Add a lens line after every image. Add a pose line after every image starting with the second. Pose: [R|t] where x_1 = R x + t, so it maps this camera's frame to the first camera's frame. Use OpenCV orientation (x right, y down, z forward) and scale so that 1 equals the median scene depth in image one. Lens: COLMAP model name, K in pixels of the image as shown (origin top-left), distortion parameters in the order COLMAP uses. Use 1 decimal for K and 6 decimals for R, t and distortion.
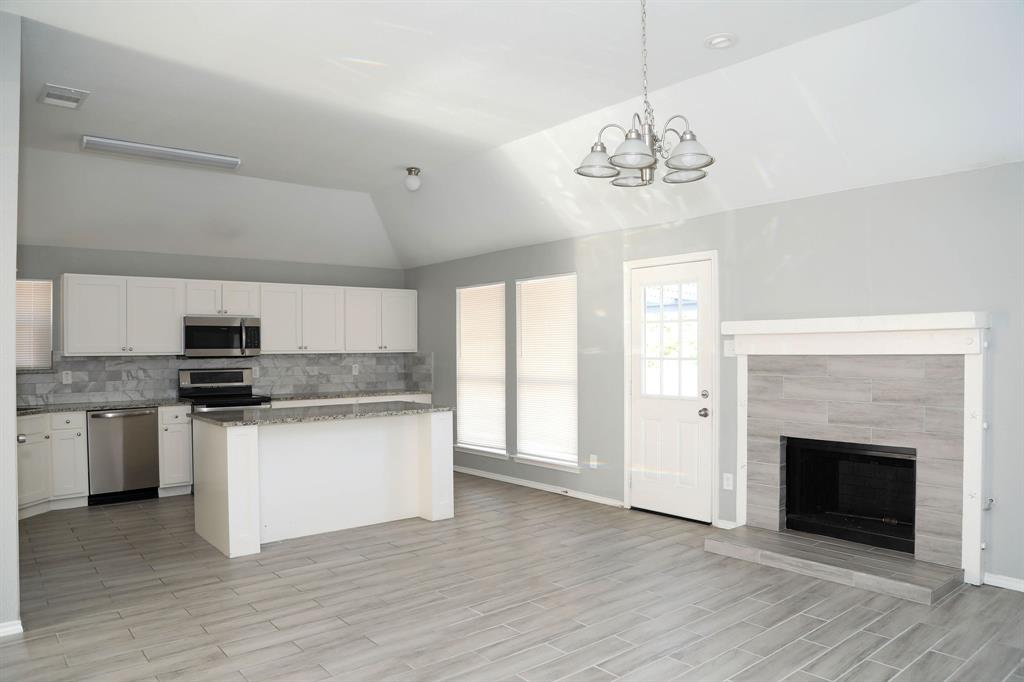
lens RADIAL K [[708.0, 0, 512.0], [0, 708.0, 341.0], [0, 0, 1]] dist [-0.134266, 0.079019]
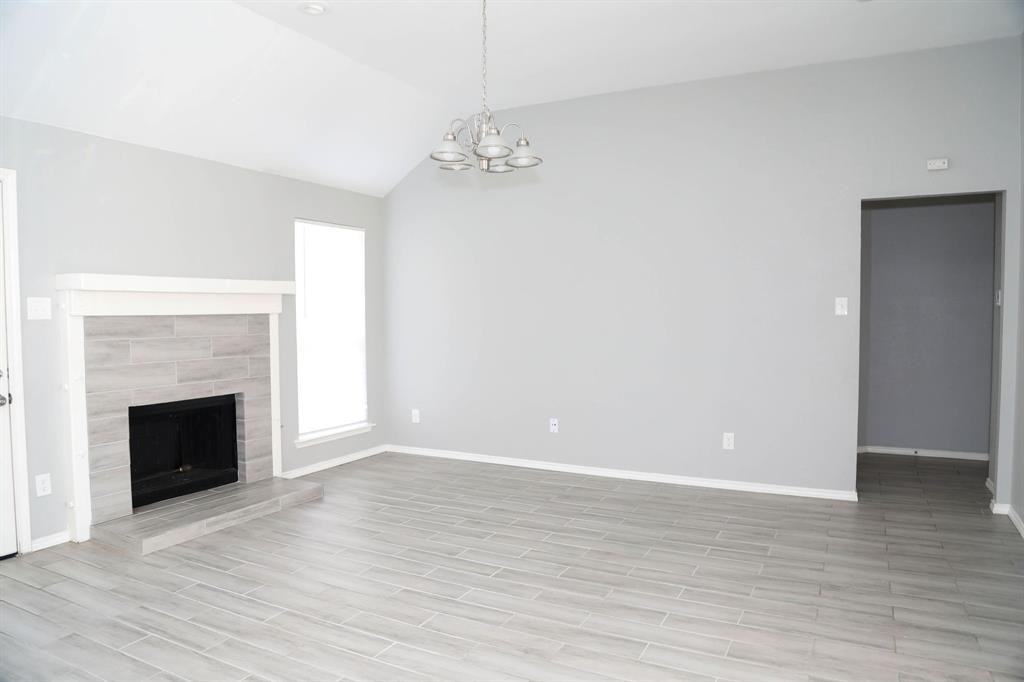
lens RADIAL K [[689.2, 0, 512.0], [0, 689.2, 341.0], [0, 0, 1]] dist [-0.125219, 0.071258]
pose [[-0.390726, -0.033762, 0.919888, -0.630205], [-0.004847, 0.999389, 0.034621, 0.022160], [-0.920494, 0.009069, -0.390650, 0.947324]]
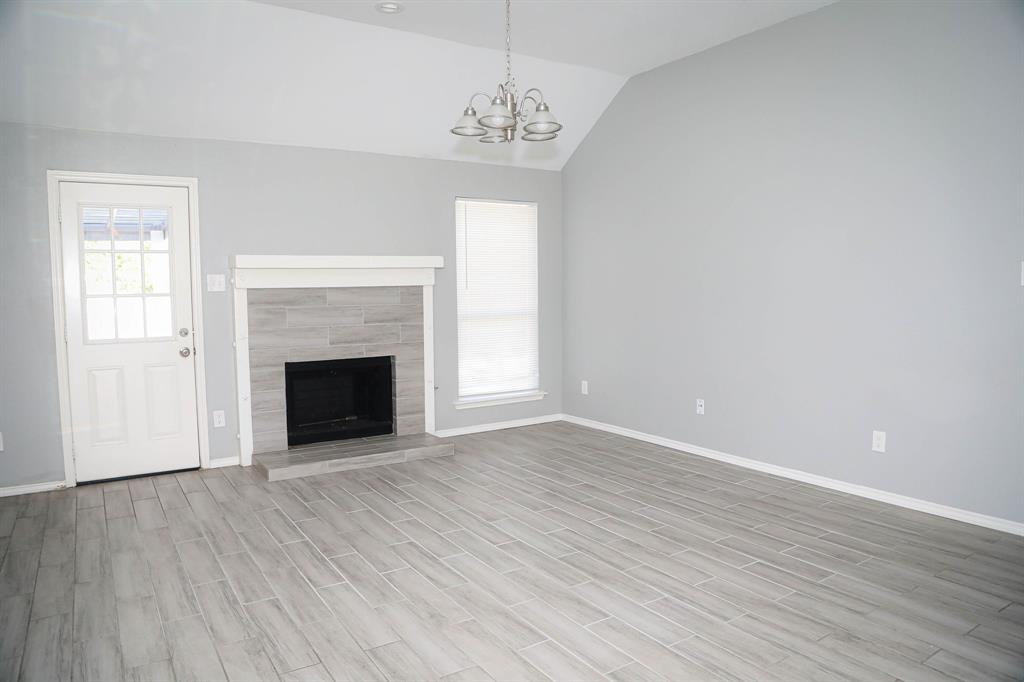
lens RADIAL K [[689.2, 0, 512.0], [0, 689.2, 341.0], [0, 0, 1]] dist [-0.125219, 0.071258]
pose [[0.111735, -0.076207, 0.990812, -0.676068], [-0.001644, 0.997040, 0.076872, 0.021877], [-0.993737, -0.010218, 0.111279, 0.567413]]
